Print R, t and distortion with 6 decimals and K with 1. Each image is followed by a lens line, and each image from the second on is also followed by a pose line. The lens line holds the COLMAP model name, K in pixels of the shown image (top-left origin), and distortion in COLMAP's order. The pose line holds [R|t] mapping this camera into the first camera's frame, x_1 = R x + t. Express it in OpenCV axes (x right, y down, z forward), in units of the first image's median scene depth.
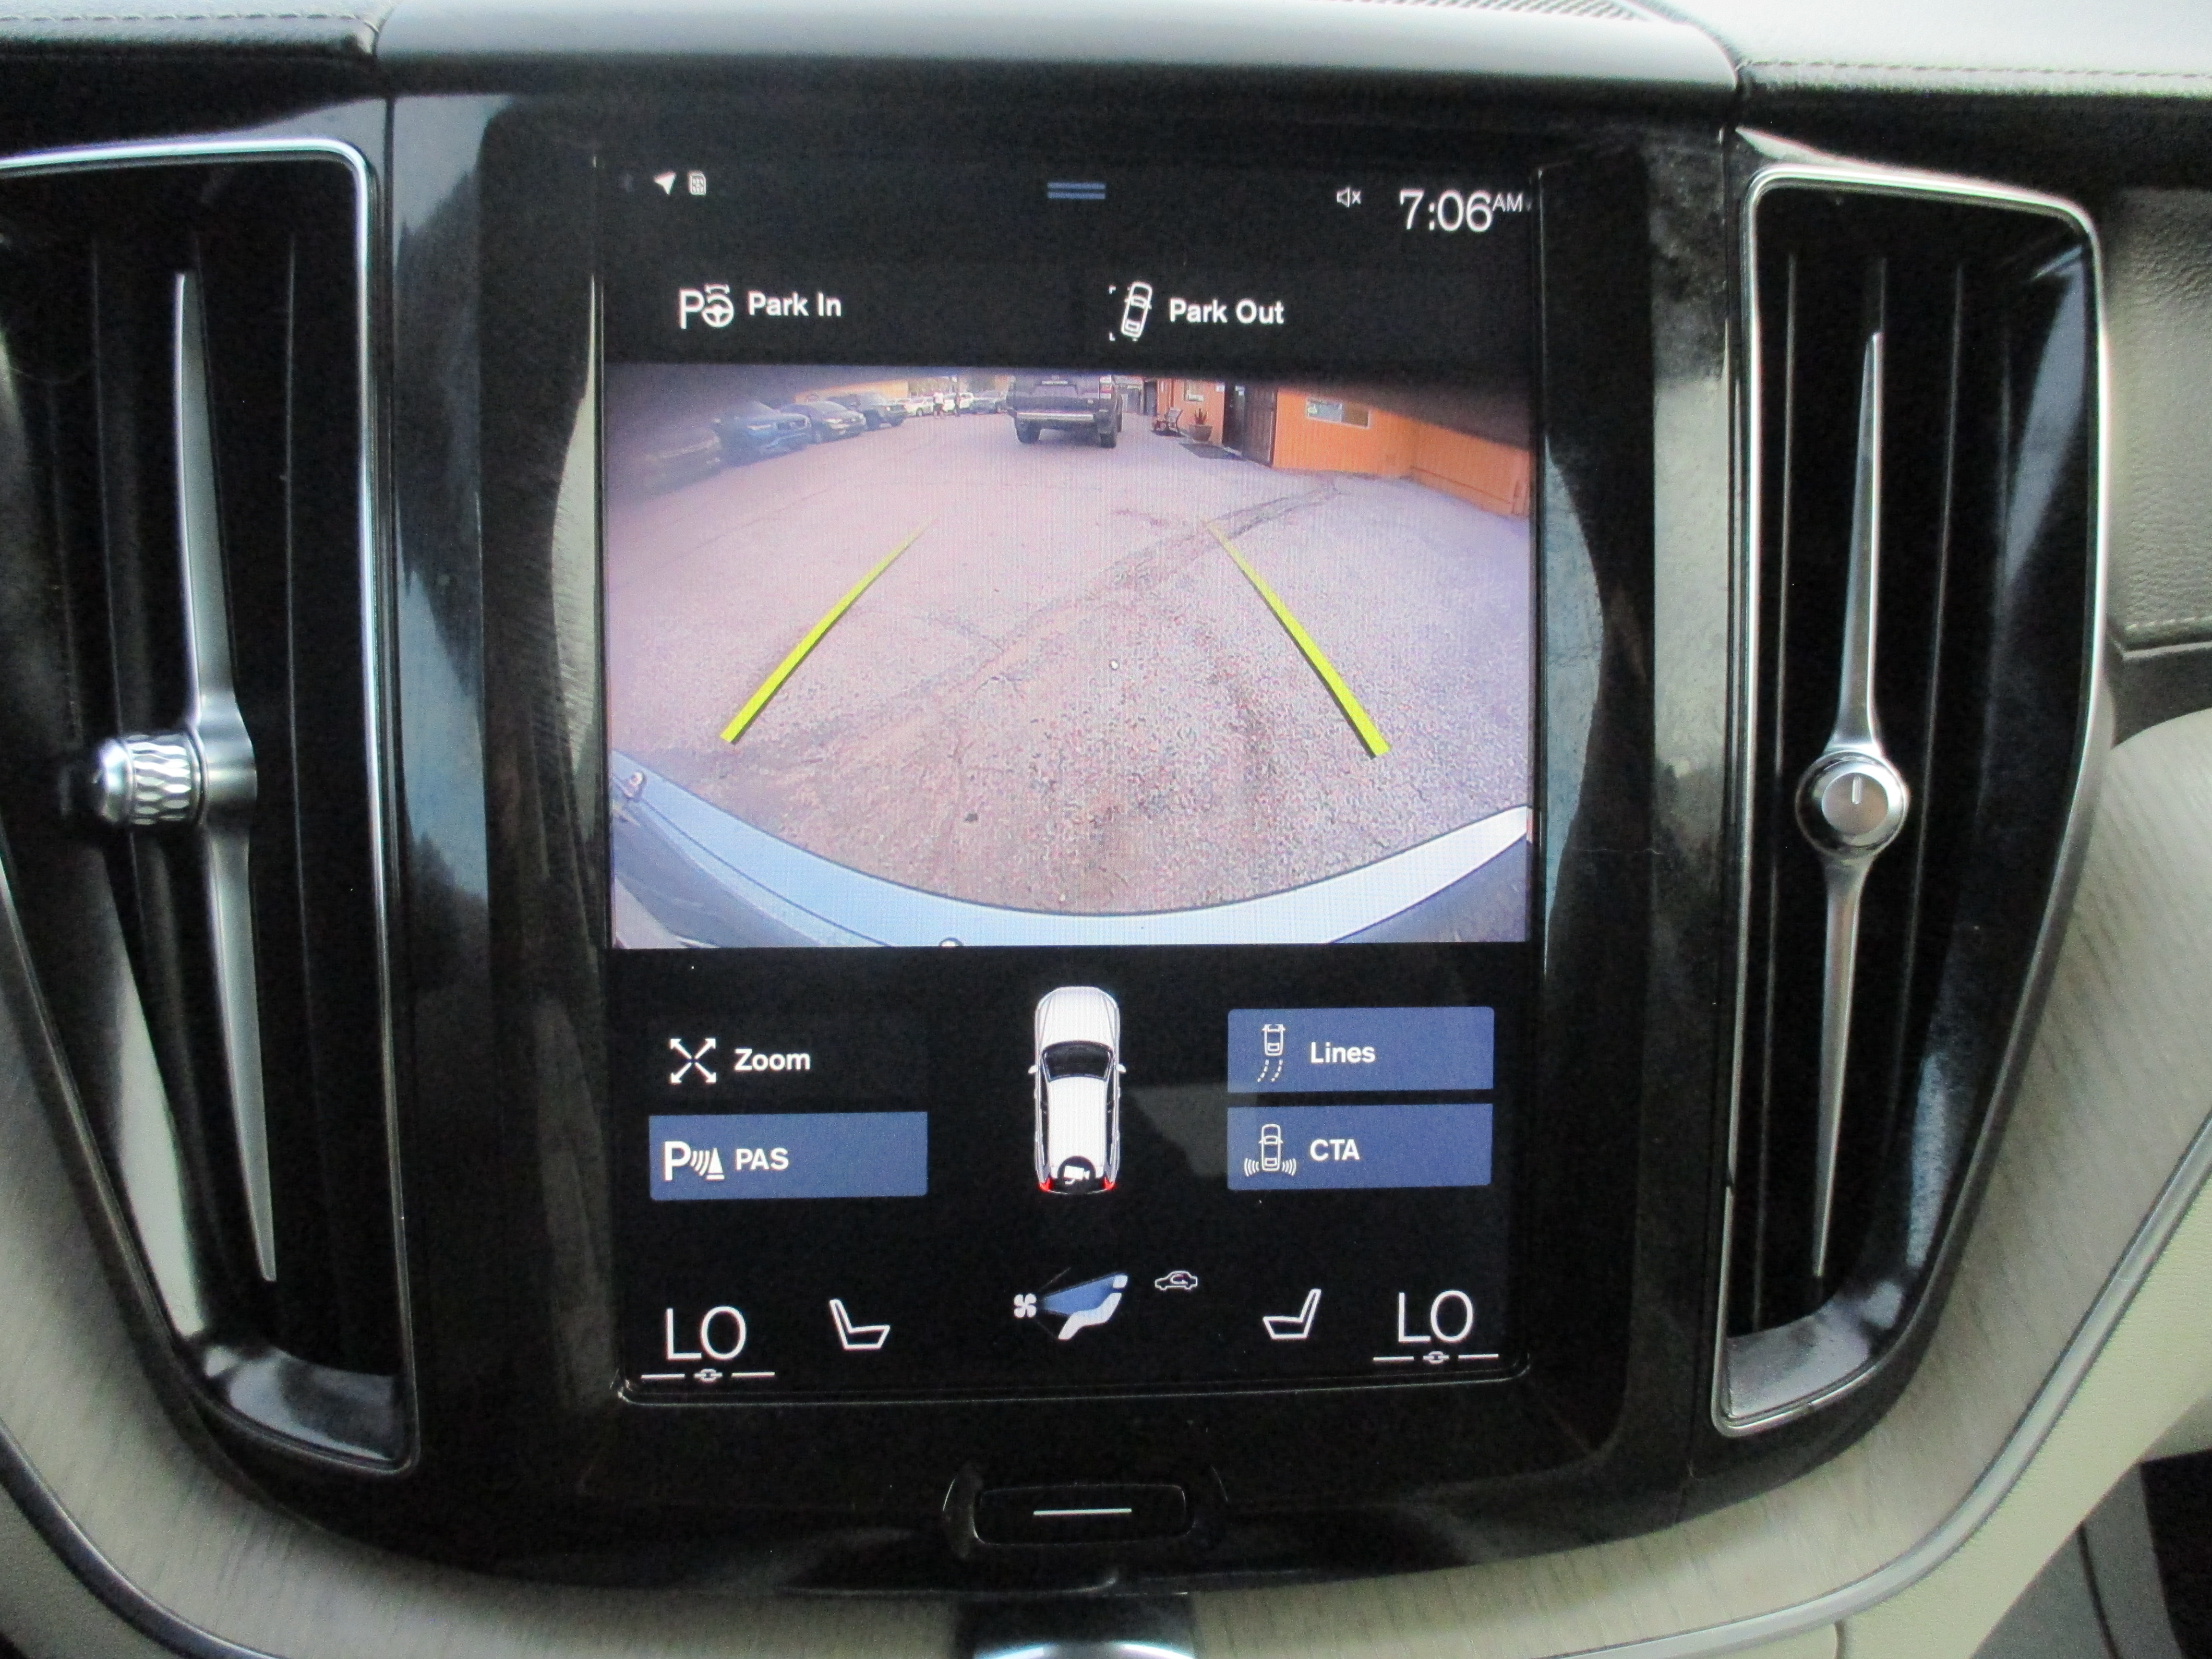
lens RADIAL K [[2120.5, 0, 1106.0], [0, 2120.5, 829.5], [0, 0, 1]] dist [-0.060403, 0.010284]
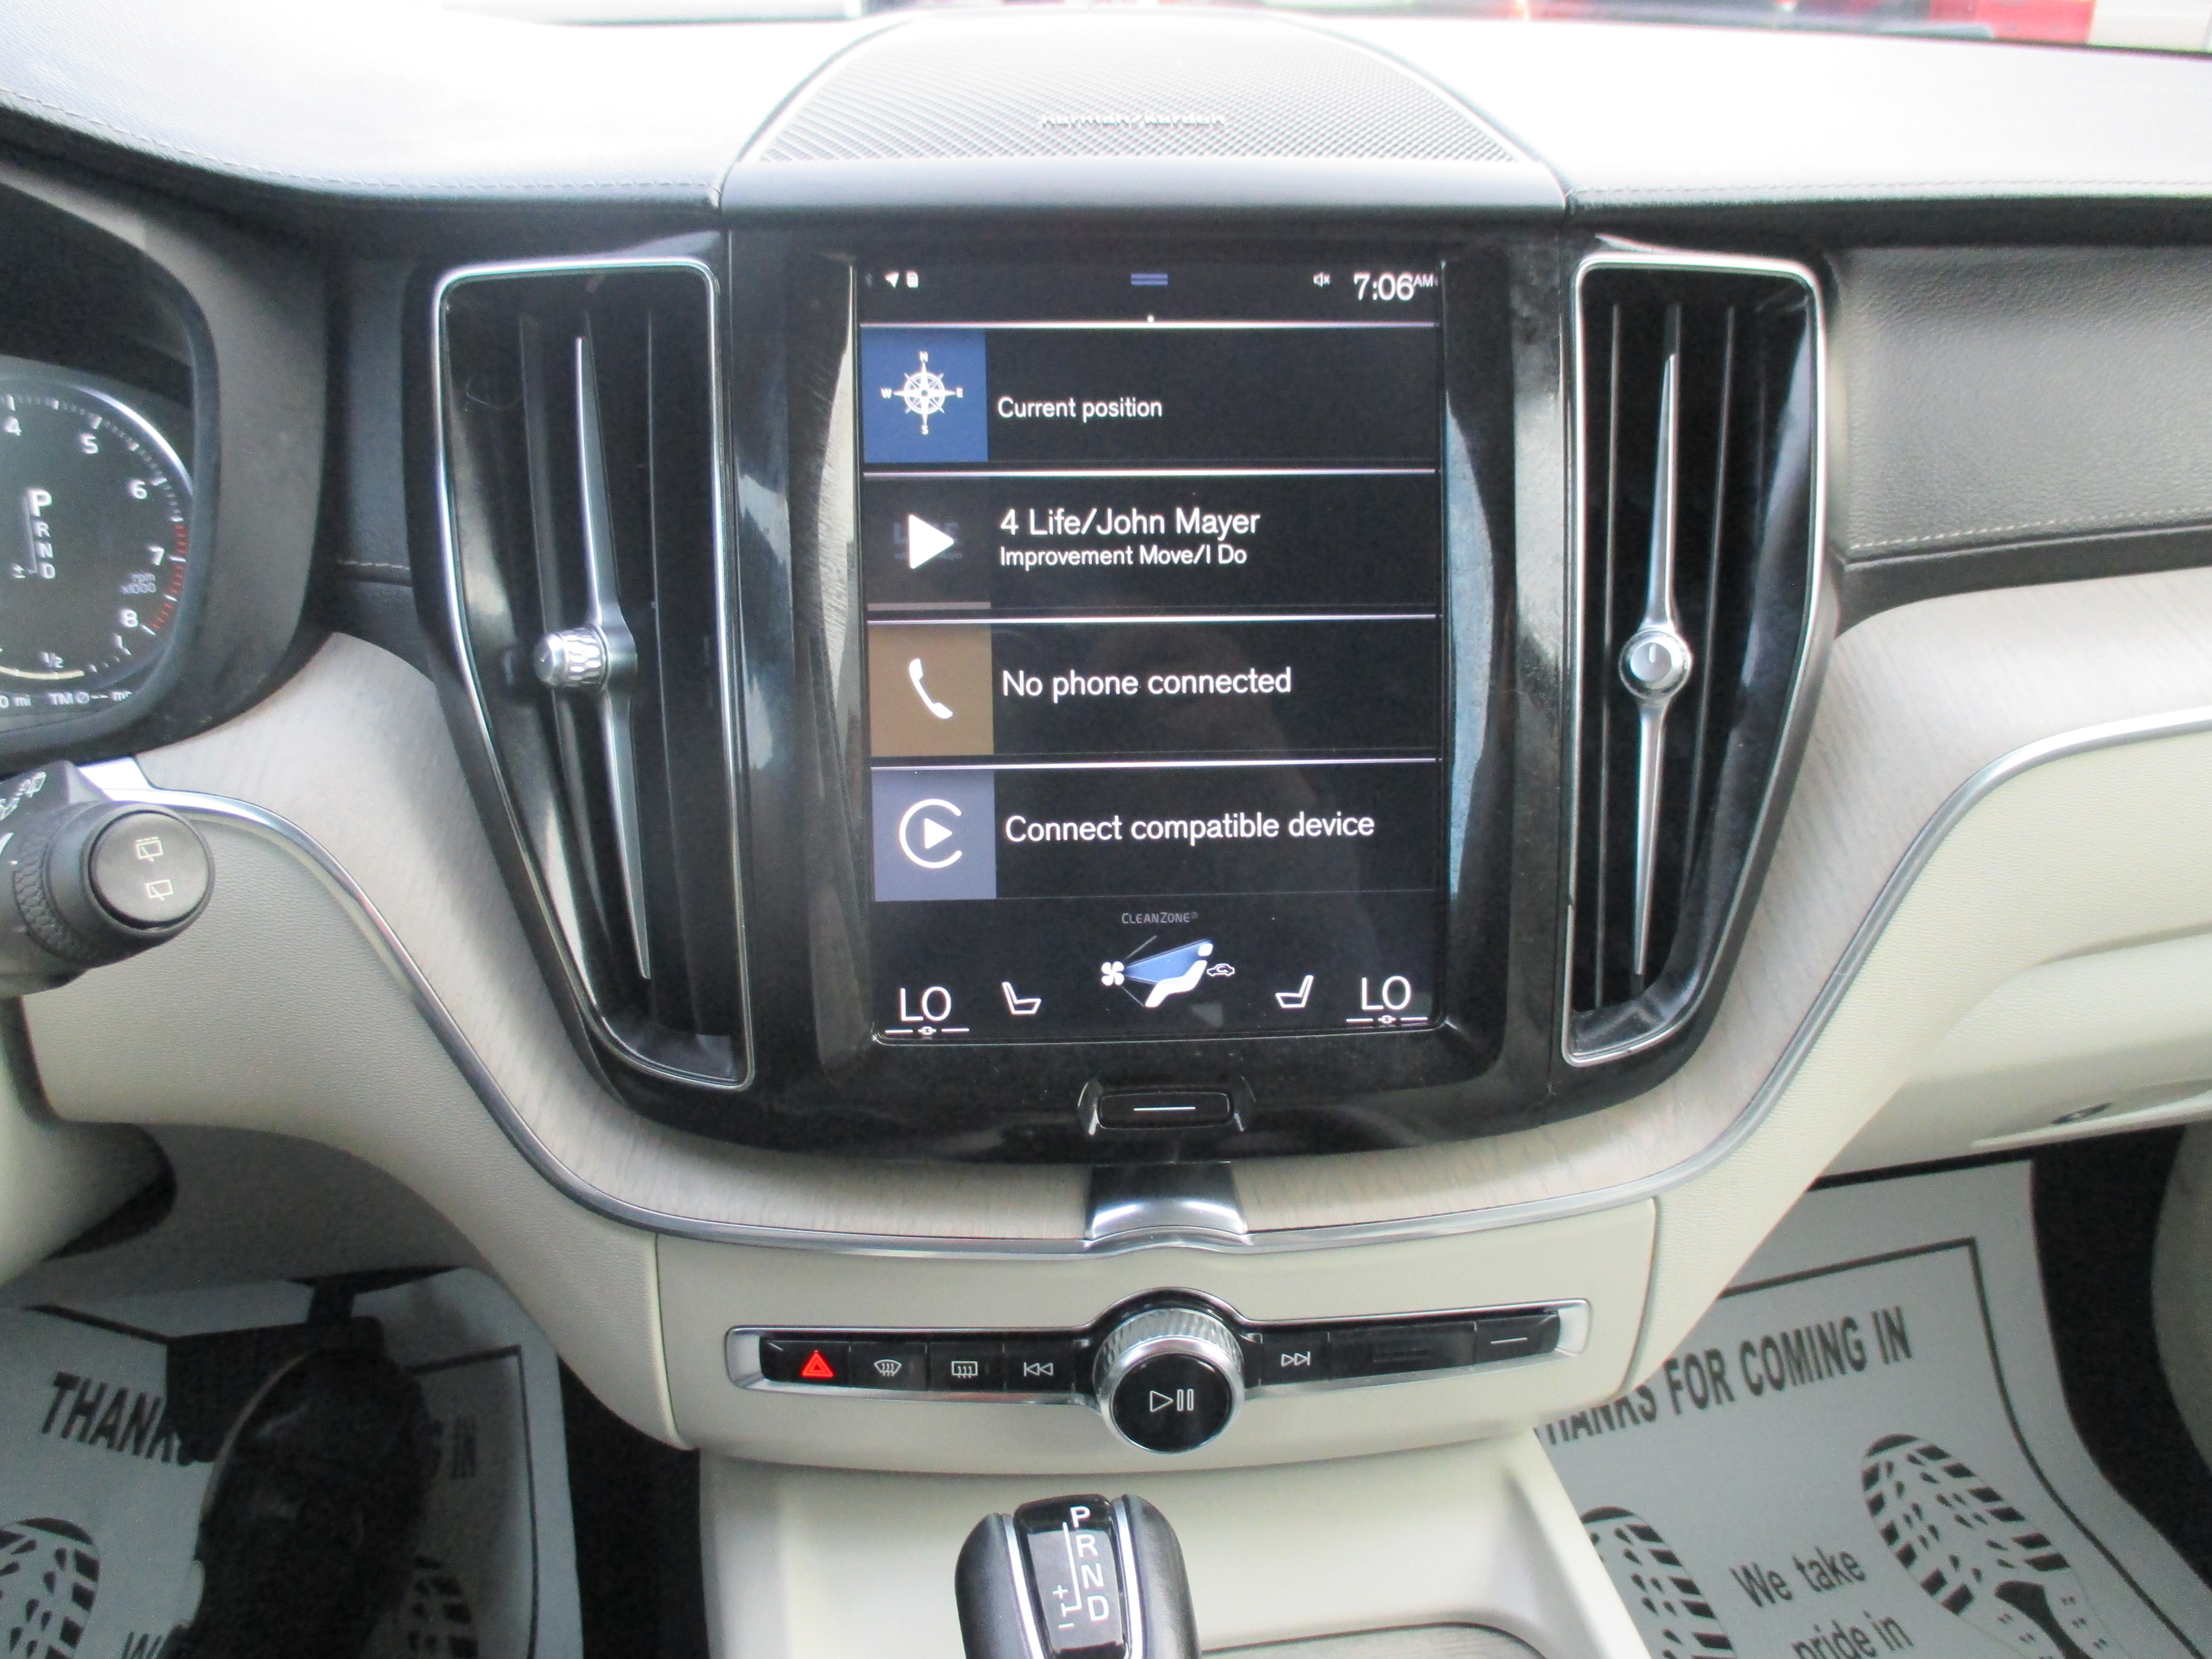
lens RADIAL K [[2120.5, 0, 1106.0], [0, 2120.5, 829.5], [0, 0, 1]] dist [-0.060403, 0.010284]
pose [[0.999880, -0.013647, -0.007319, -0.040189], [0.013844, 0.999524, 0.027561, 0.065101], [0.006939, -0.027659, 0.999593, -0.589102]]
